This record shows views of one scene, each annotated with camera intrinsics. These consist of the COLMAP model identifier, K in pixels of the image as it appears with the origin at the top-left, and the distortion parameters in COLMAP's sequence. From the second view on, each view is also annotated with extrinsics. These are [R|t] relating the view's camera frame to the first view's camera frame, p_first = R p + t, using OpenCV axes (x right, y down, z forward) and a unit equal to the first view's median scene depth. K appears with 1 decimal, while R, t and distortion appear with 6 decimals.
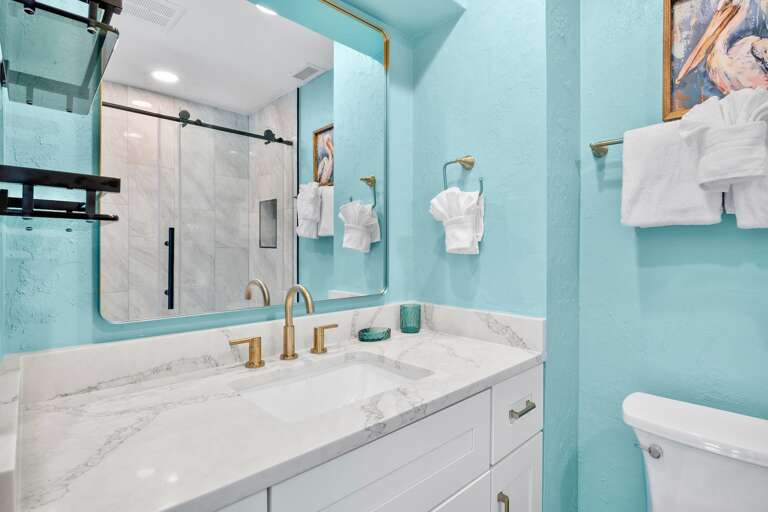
lens RADIAL K [[385.7, 0, 384.9], [0, 385.7, 250.5], [0, 0, 1]] dist [-0.021299, 0.001190]
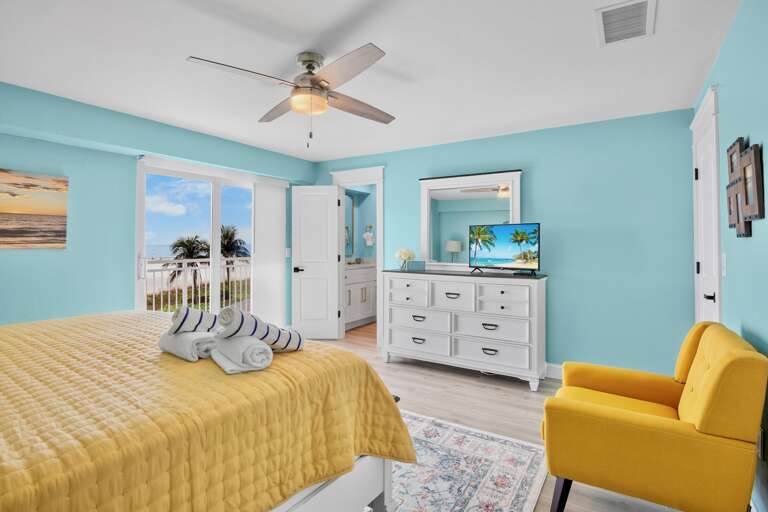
lens RADIAL K [[385.7, 0, 384.2], [0, 385.7, 251.0], [0, 0, 1]] dist [-0.021299, 0.001190]
pose [[0.969812, -0.003234, 0.243831, -0.897940], [0.001107, 0.999960, 0.008860, 0.031707], [-0.243849, -0.008323, 0.969777, -4.173240]]
